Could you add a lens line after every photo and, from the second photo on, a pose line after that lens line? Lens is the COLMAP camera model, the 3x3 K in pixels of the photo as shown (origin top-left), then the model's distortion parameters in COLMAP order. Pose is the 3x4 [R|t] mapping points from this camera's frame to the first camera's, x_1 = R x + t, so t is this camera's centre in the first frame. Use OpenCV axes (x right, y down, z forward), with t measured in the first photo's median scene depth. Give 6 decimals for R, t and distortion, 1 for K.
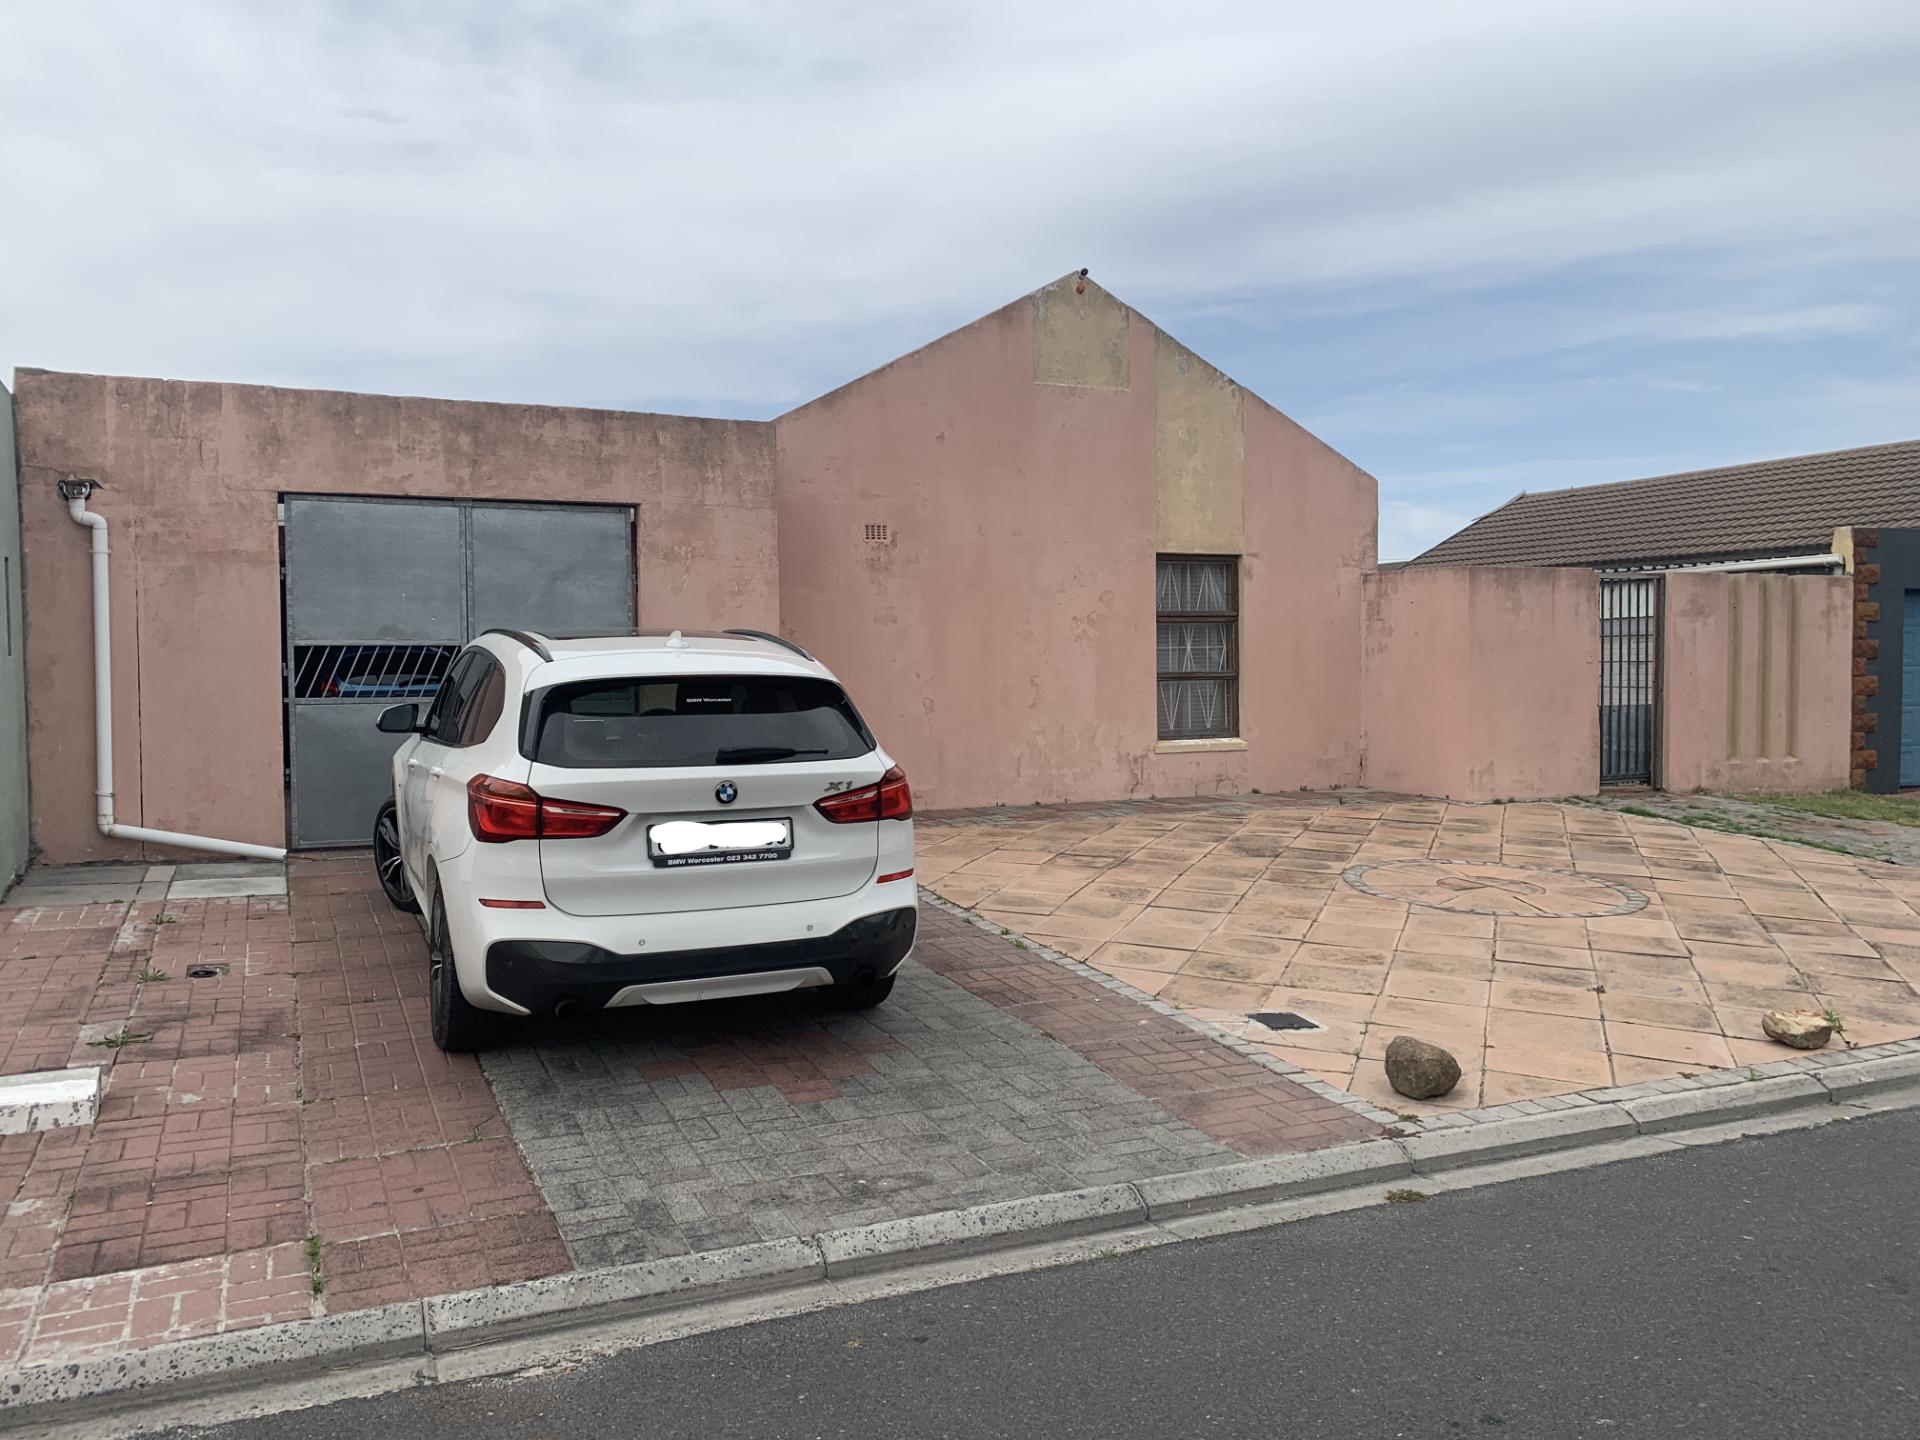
lens RADIAL K [[1472.0, 0, 945.6], [0, 1472.0, 719.7], [0, 0, 1]] dist [0.050187, -0.045827]
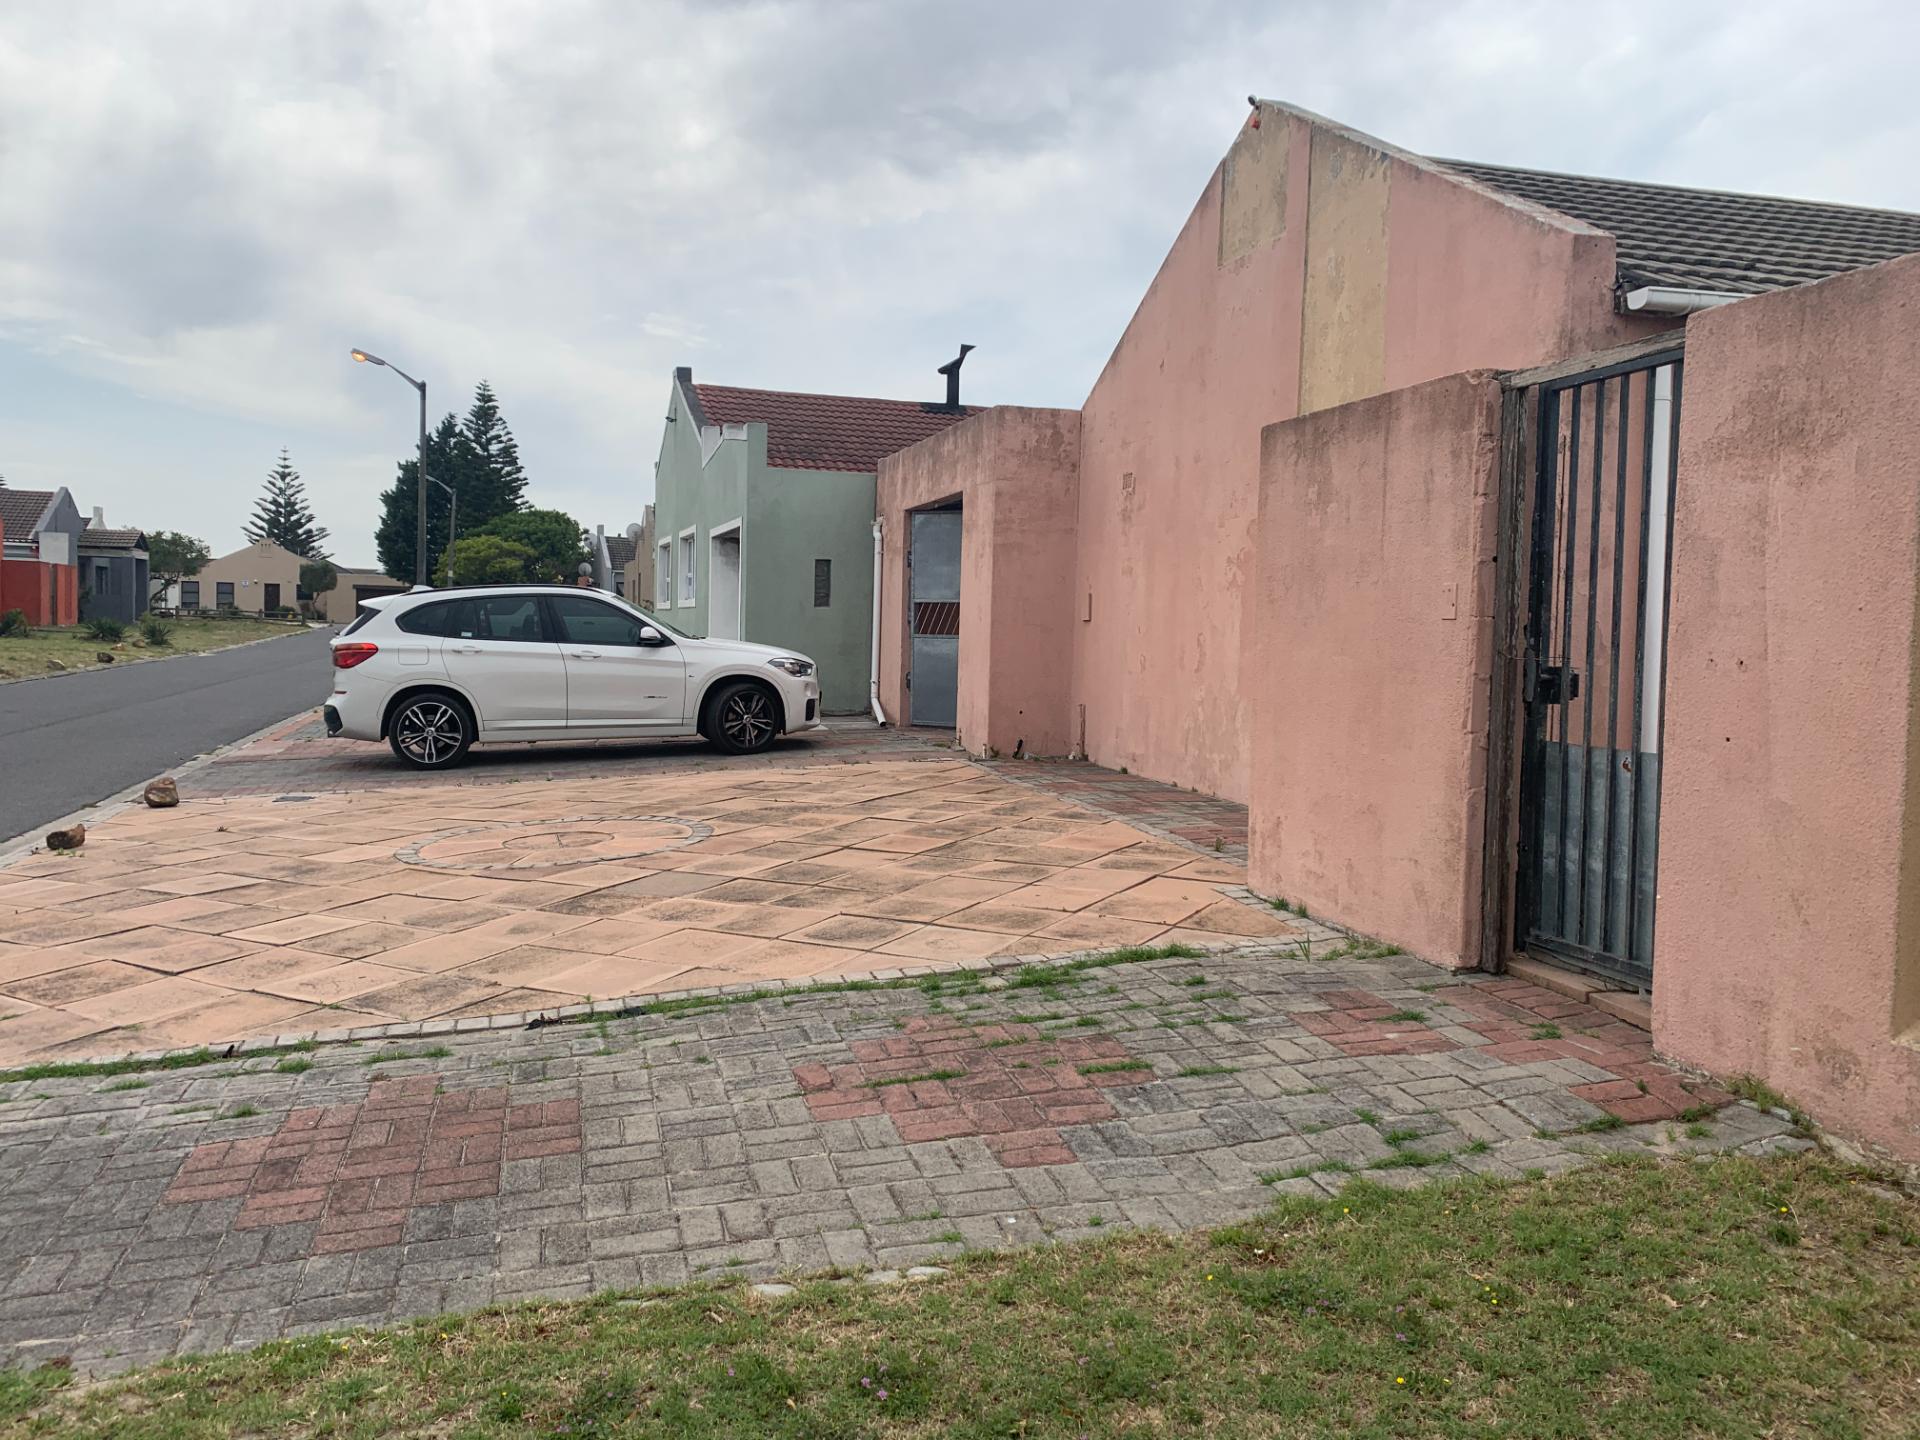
lens RADIAL K [[1475.5, 0, 900.2], [0, 1475.5, 695.6], [0, 0, 1]] dist [0.052952, -0.061503]
pose [[-0.195154, 0.049186, -0.979538, 0.892125], [-0.061312, 0.996176, 0.062237, -0.036065], [0.978854, 0.072204, -0.191392, 0.995223]]
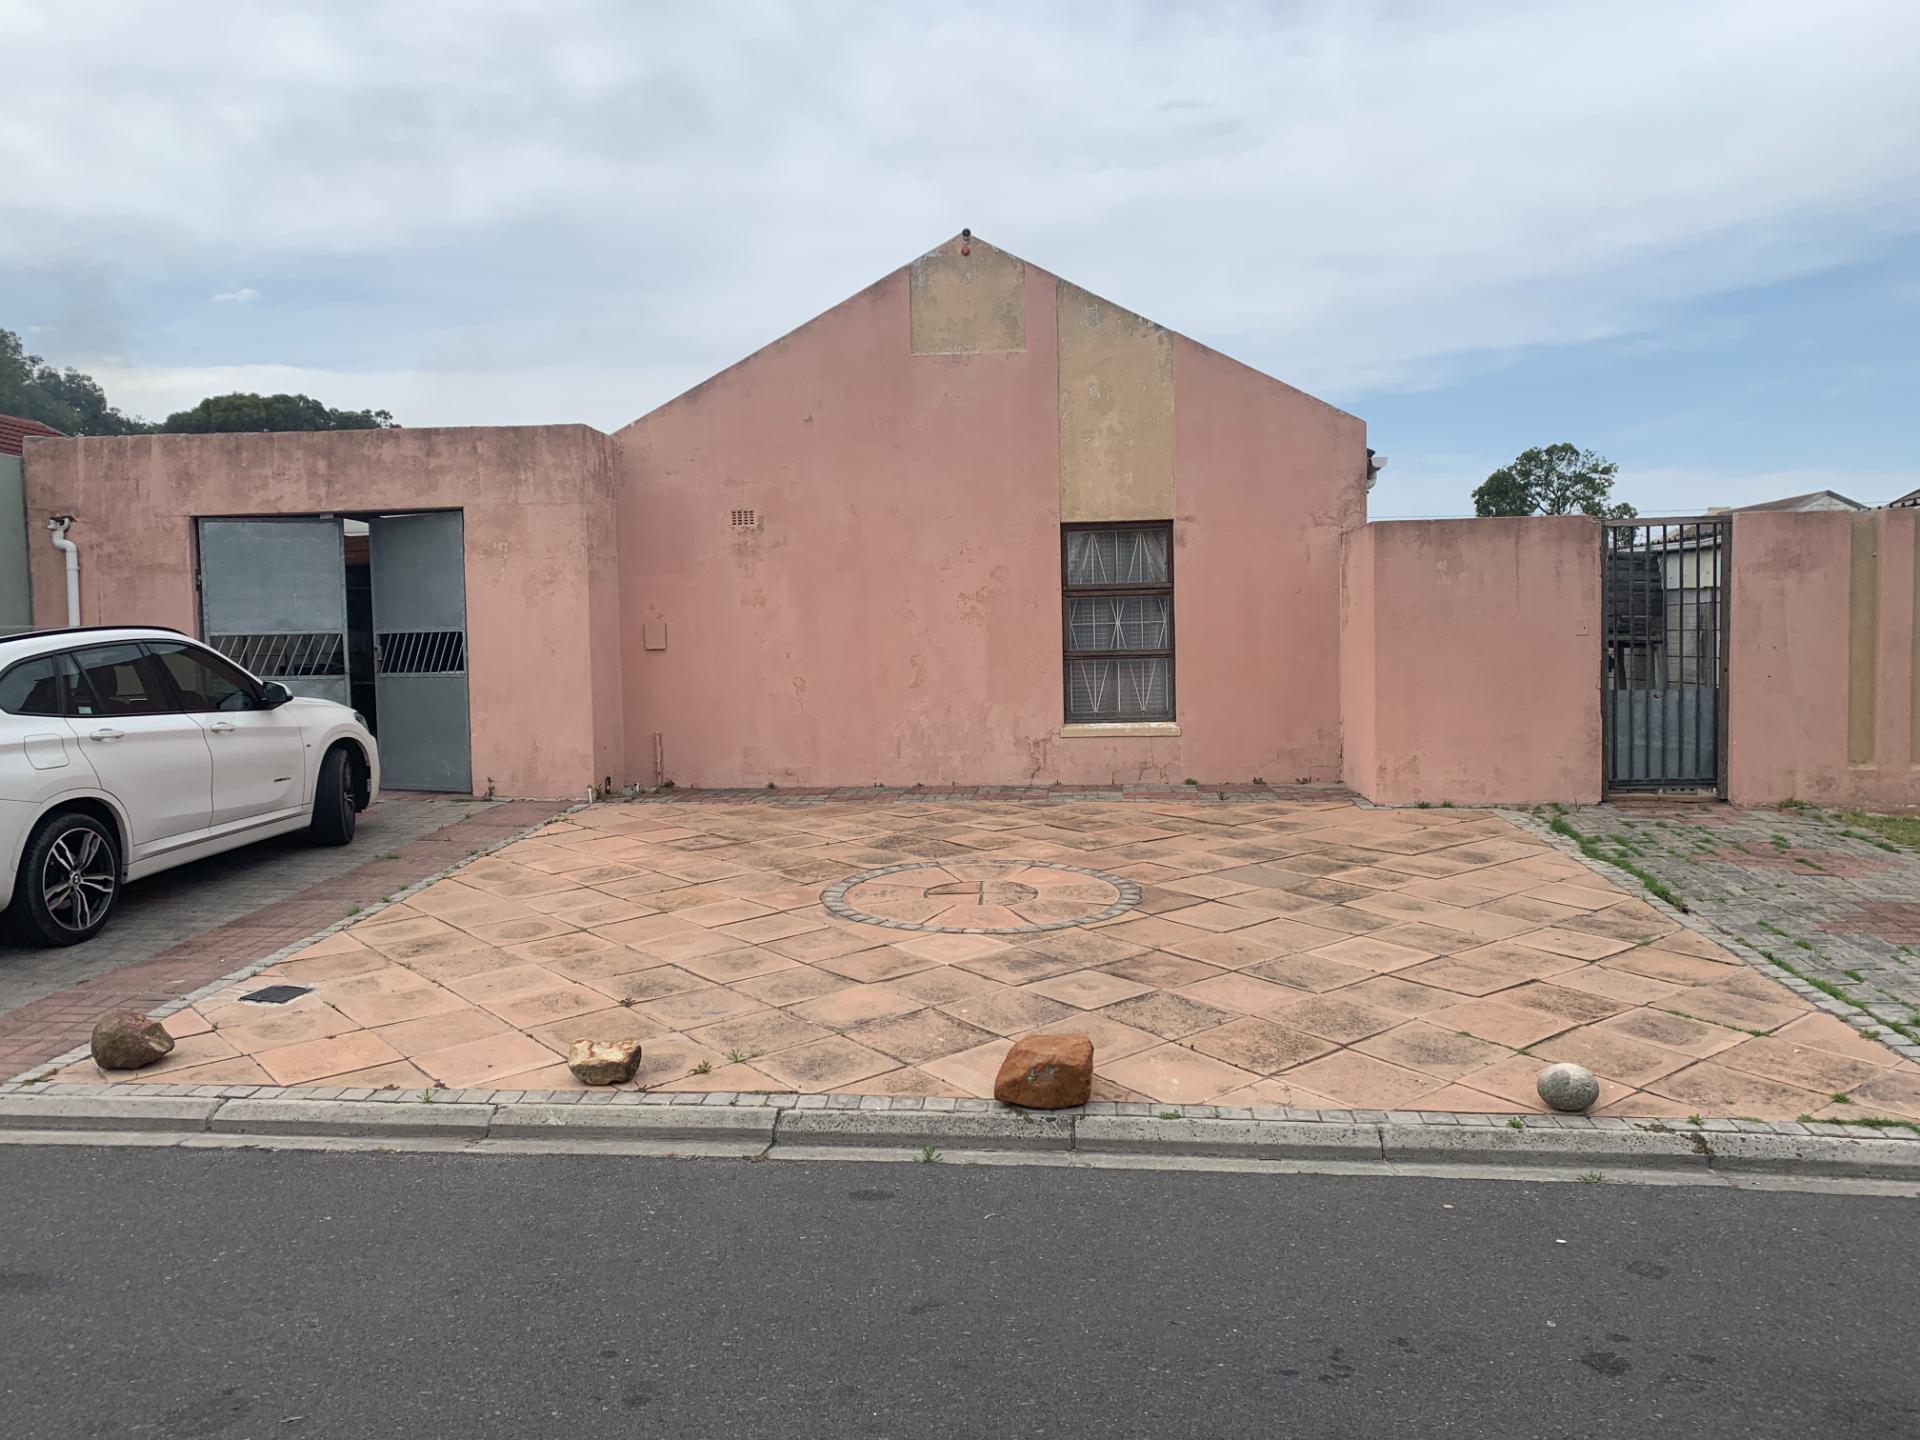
lens RADIAL K [[1475.5, 0, 956.9], [0, 1475.5, 716.0], [0, 0, 1]] dist [0.052952, -0.061503]
pose [[0.866645, 0.017103, -0.498633, 0.574741], [-0.007967, 0.999759, 0.020444, -0.009622], [0.498862, -0.013745, 0.866572, 0.160728]]
